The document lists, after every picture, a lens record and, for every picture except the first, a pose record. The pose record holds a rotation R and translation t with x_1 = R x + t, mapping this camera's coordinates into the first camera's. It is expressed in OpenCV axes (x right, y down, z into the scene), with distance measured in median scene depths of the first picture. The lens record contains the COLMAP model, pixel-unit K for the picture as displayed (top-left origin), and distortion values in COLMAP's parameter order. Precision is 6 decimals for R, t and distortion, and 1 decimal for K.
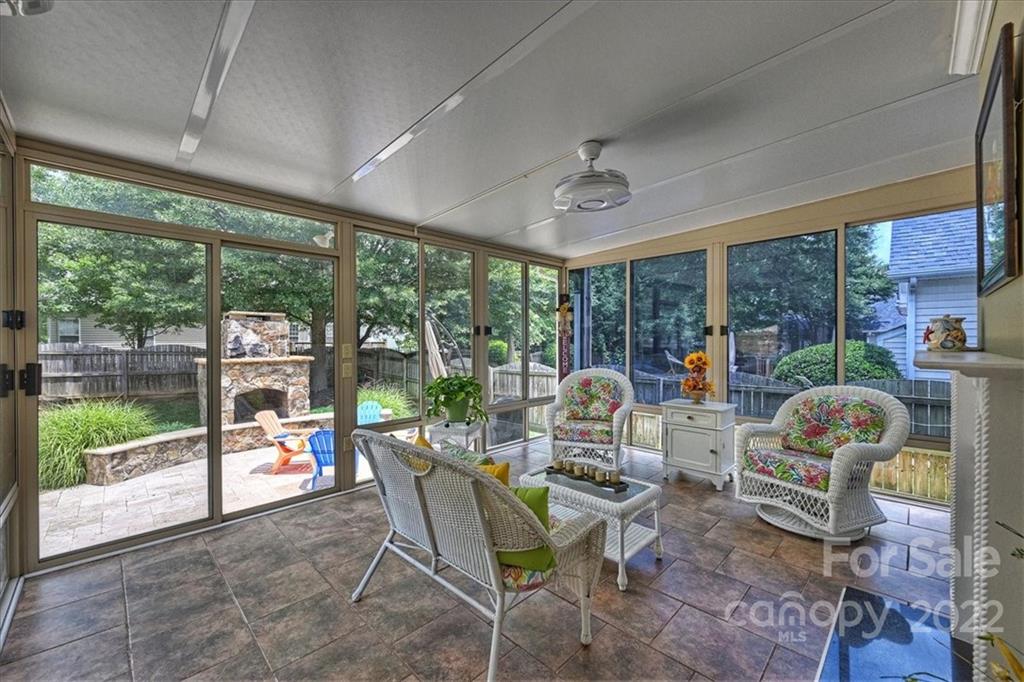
lens RADIAL K [[408.4, 0, 513.3], [0, 408.4, 340.2], [0, 0, 1]] dist [0.002845, 0.000141]
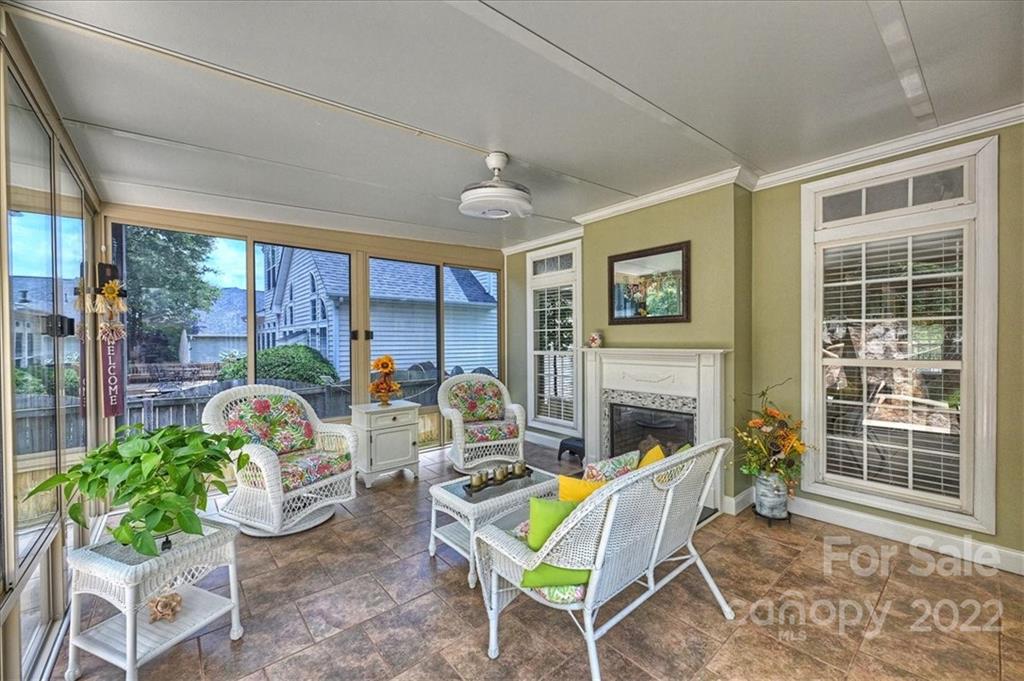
lens RADIAL K [[408.4, 0, 513.2], [0, 408.4, 344.1], [0, 0, 1]] dist [0.002845, 0.000141]
pose [[0.089484, -0.001781, 0.995987, -0.725881], [0.011017, 0.999939, 0.000798, 0.003175], [-0.995927, 0.010901, 0.089498, 0.763005]]
